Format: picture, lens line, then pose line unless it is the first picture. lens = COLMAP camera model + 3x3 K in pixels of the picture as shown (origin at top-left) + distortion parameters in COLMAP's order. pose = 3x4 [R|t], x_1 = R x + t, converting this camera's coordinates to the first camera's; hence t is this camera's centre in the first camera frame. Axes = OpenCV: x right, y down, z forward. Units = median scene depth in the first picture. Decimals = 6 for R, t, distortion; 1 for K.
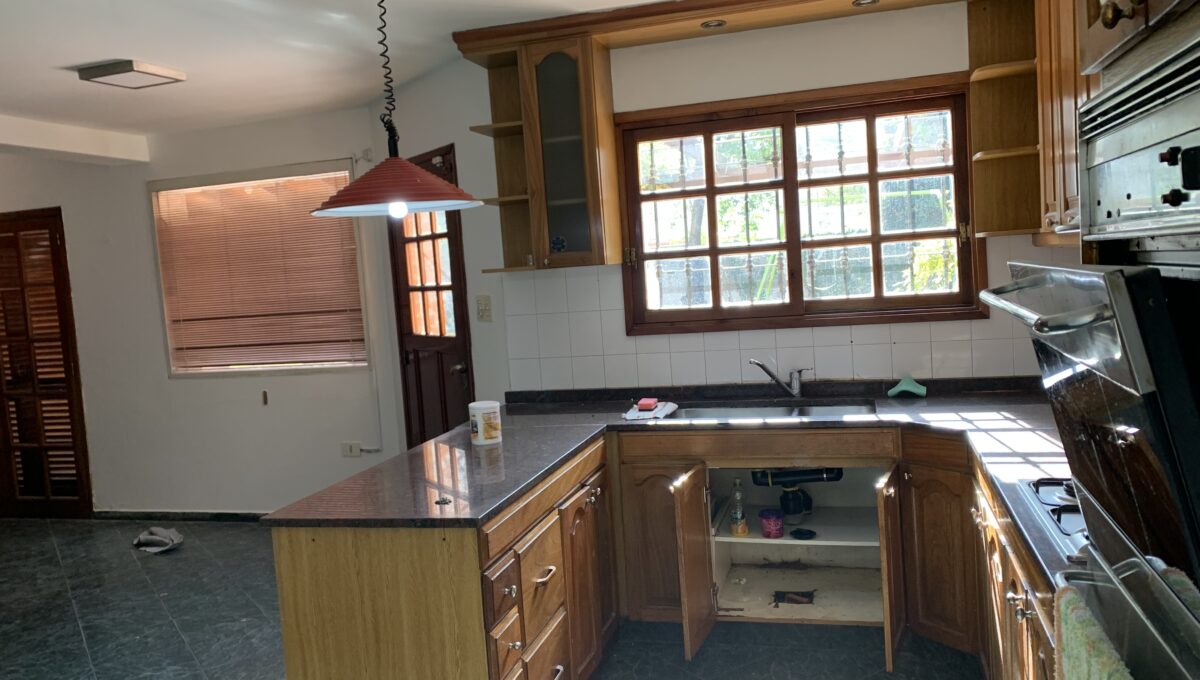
lens RADIAL K [[922.3, 0, 598.8], [0, 922.3, 336.8], [0, 0, 1]] dist [0.048138, -0.045924]
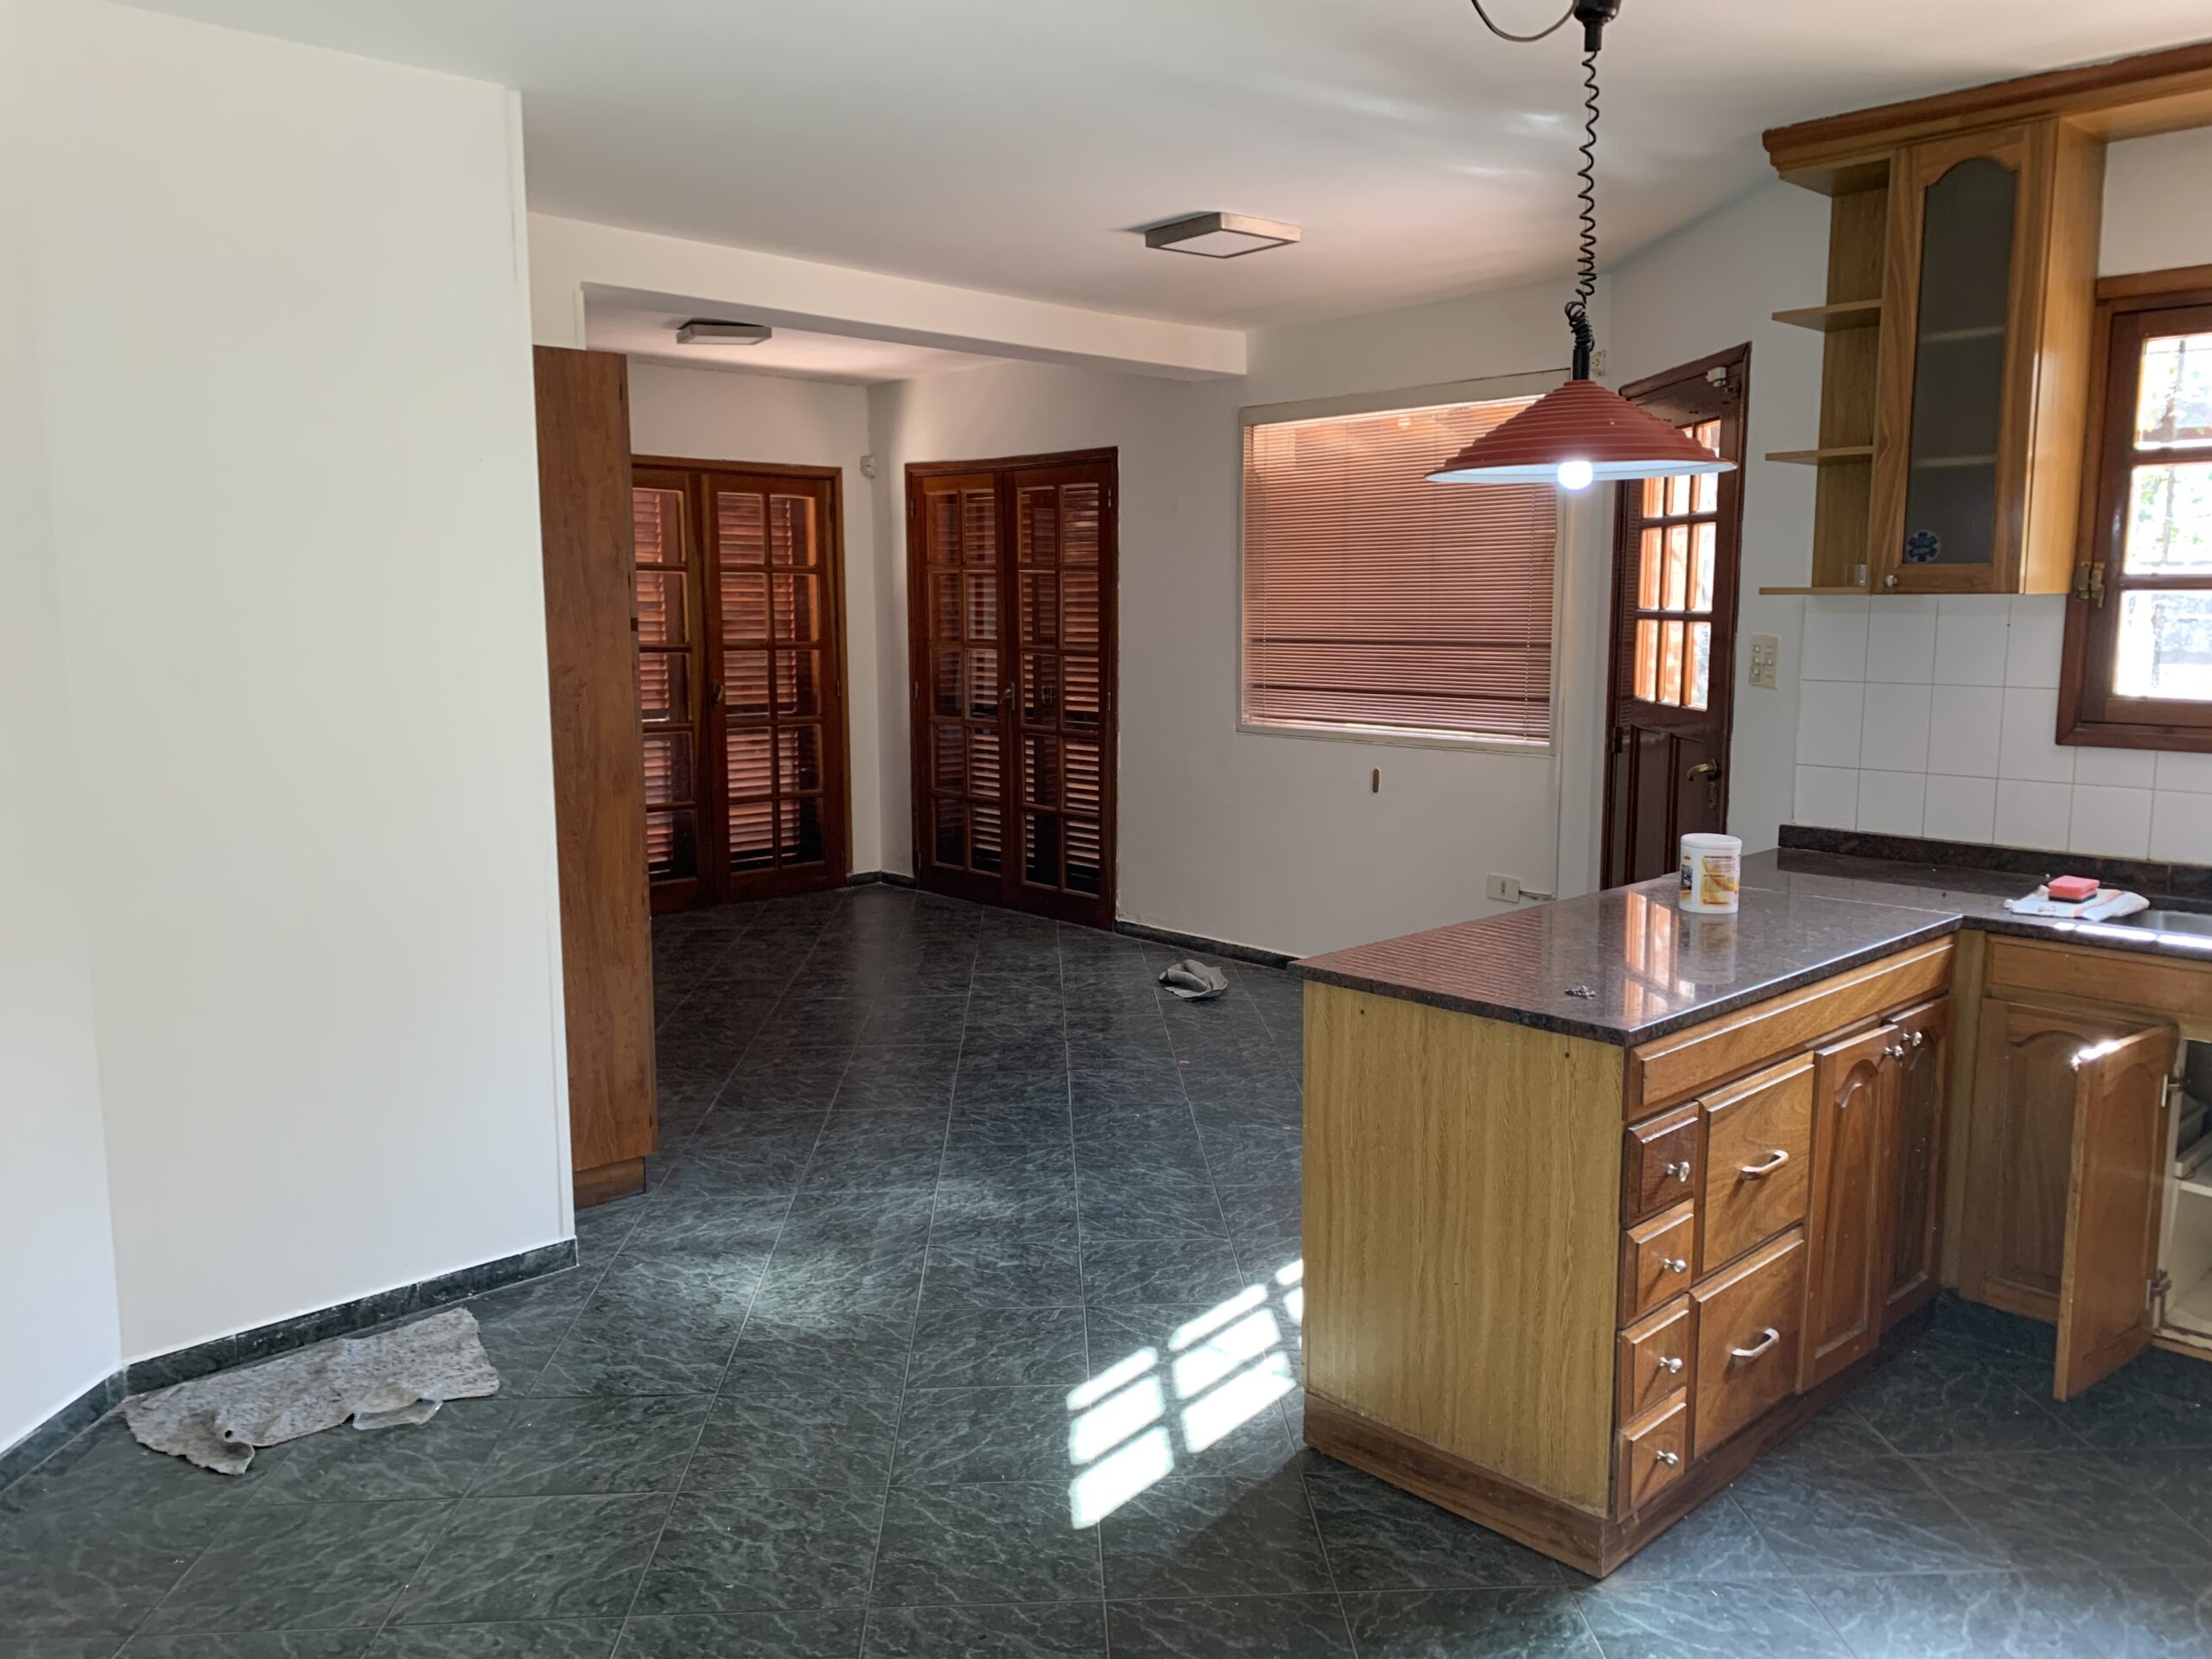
lens RADIAL K [[1693.2, 0, 1109.0], [0, 1693.2, 841.2], [0, 0, 1]] dist [0.048861, -0.061984]
pose [[0.855436, 0.141696, -0.498147, 0.059098], [-0.097606, 0.988718, 0.113625, -0.004175], [0.508627, -0.048577, 0.859616, -0.033956]]
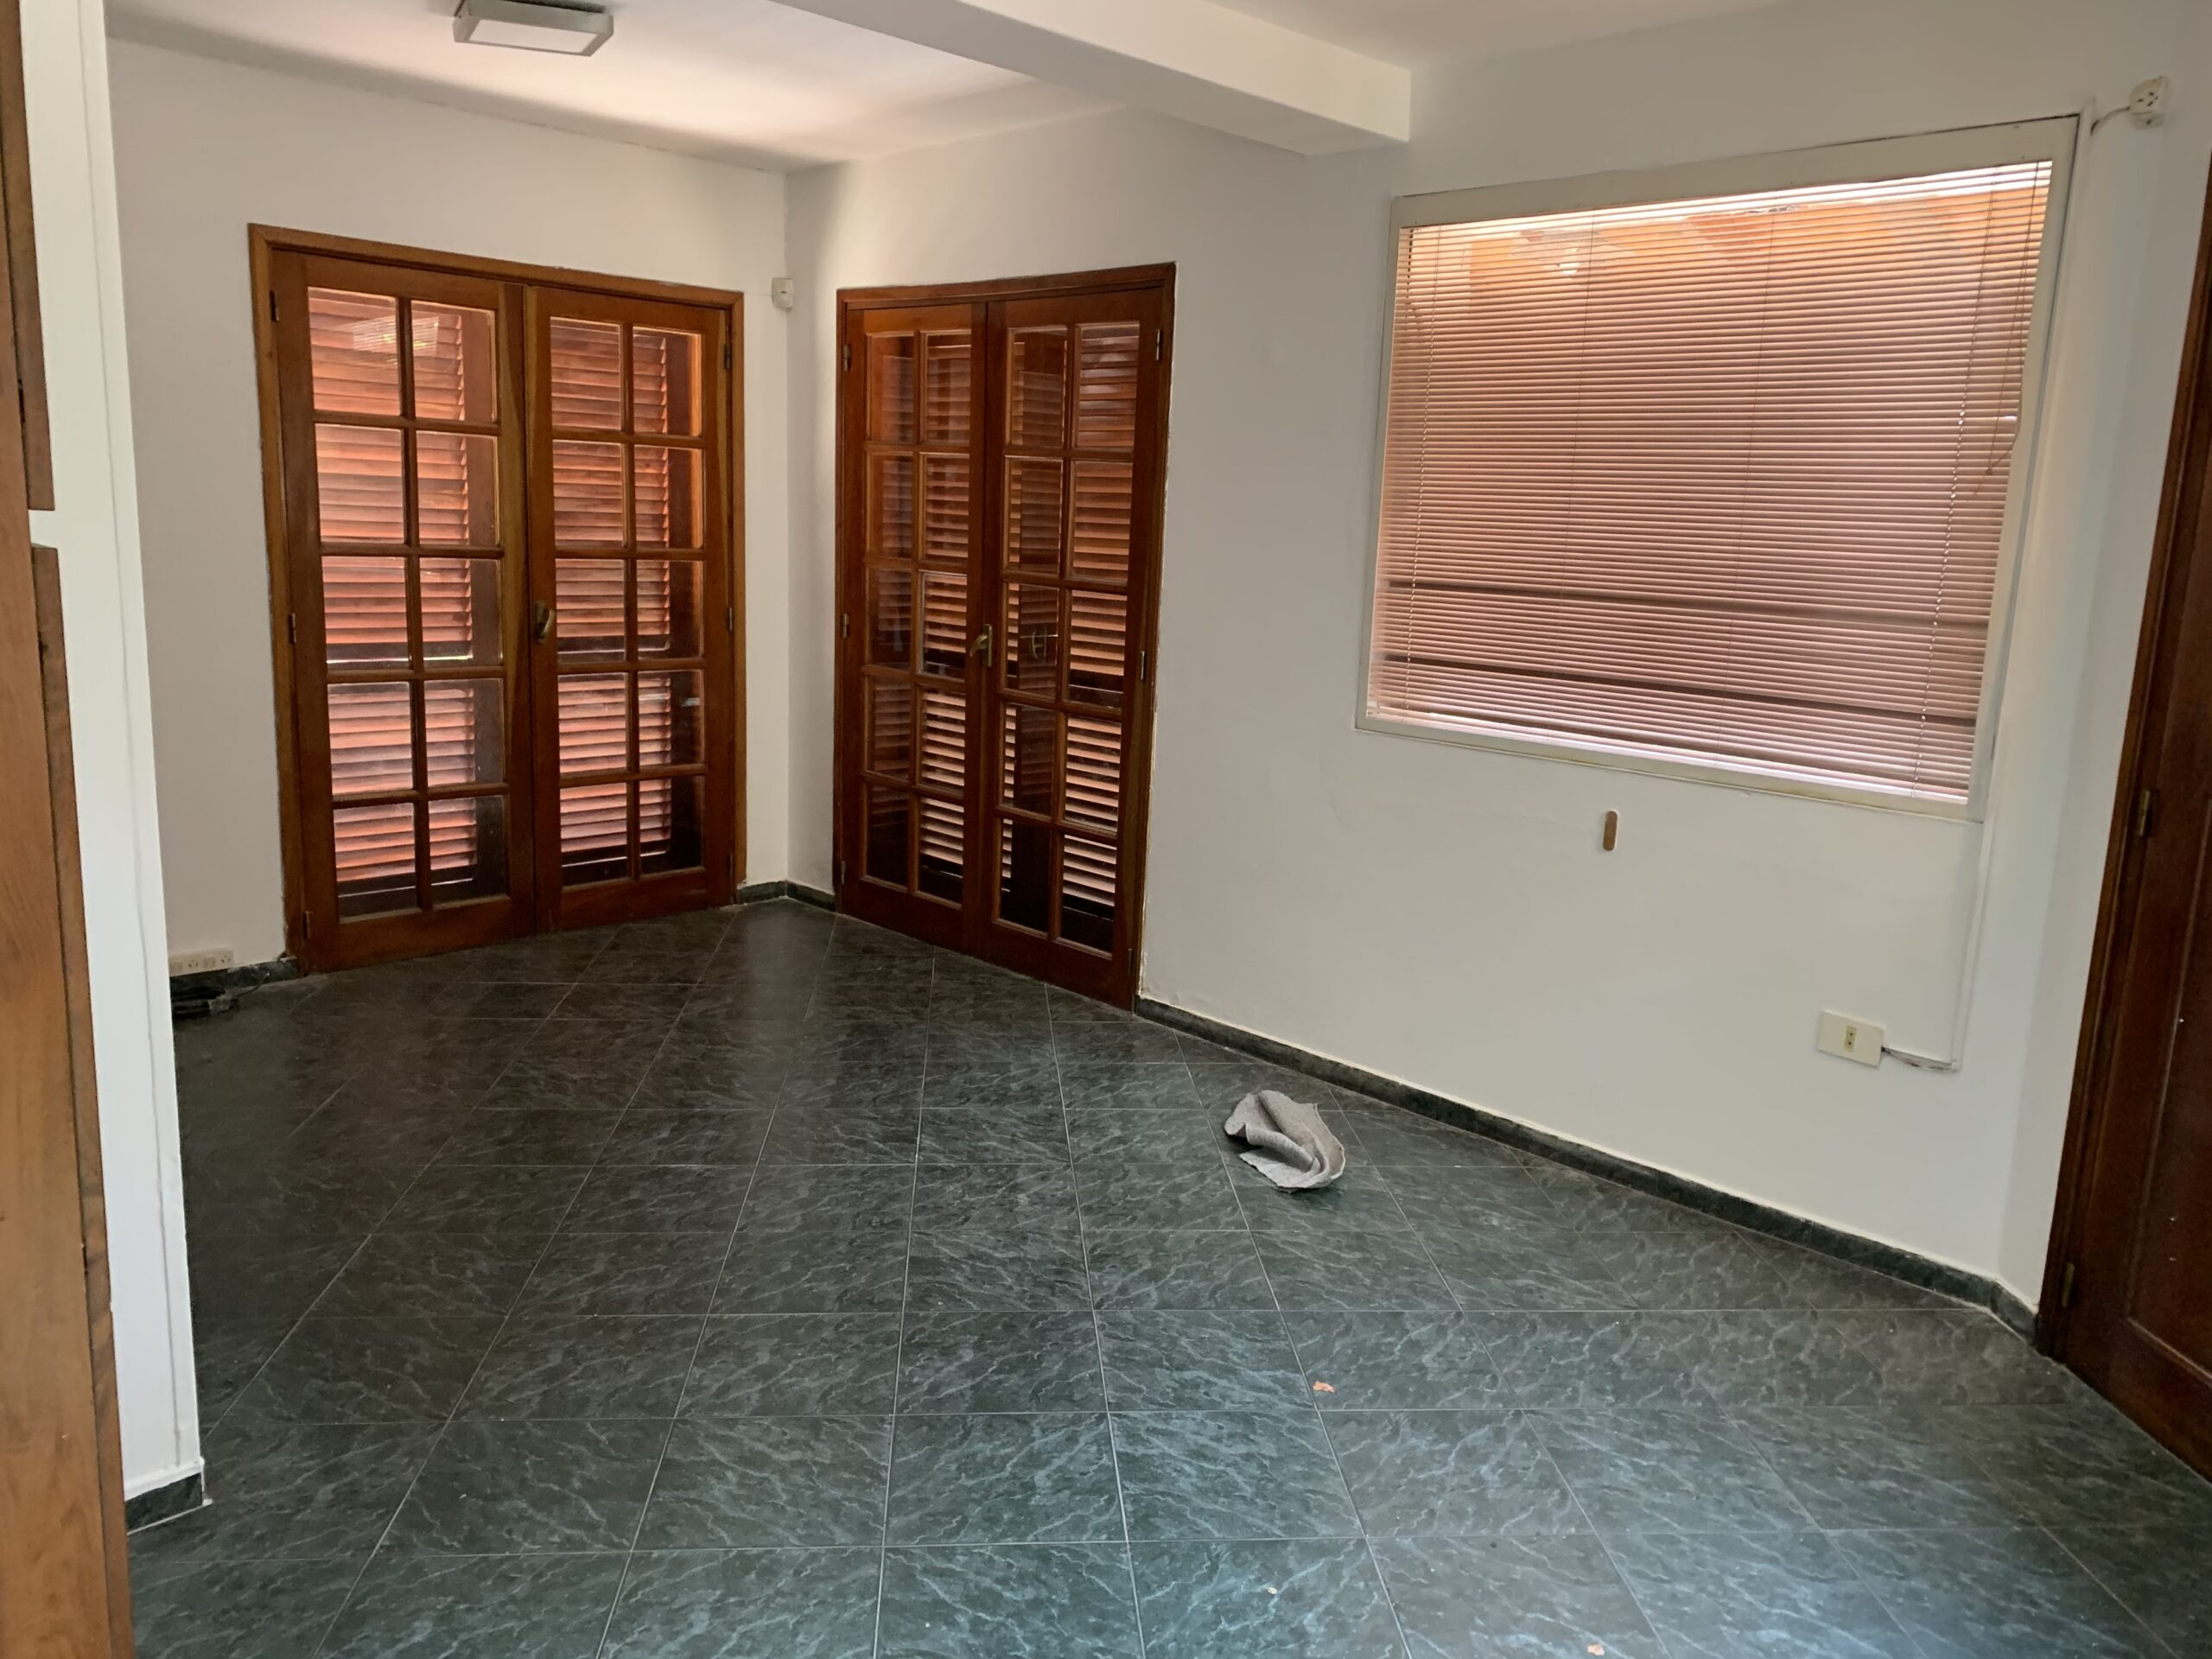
lens RADIAL K [[1693.2, 0, 1115.0], [0, 1693.2, 807.8], [0, 0, 1]] dist [0.048861, -0.061984]
pose [[0.871163, 0.189525, -0.452940, -0.327765], [-0.137283, 0.979727, 0.145906, -0.017488], [0.471411, -0.064927, 0.879521, 0.478900]]
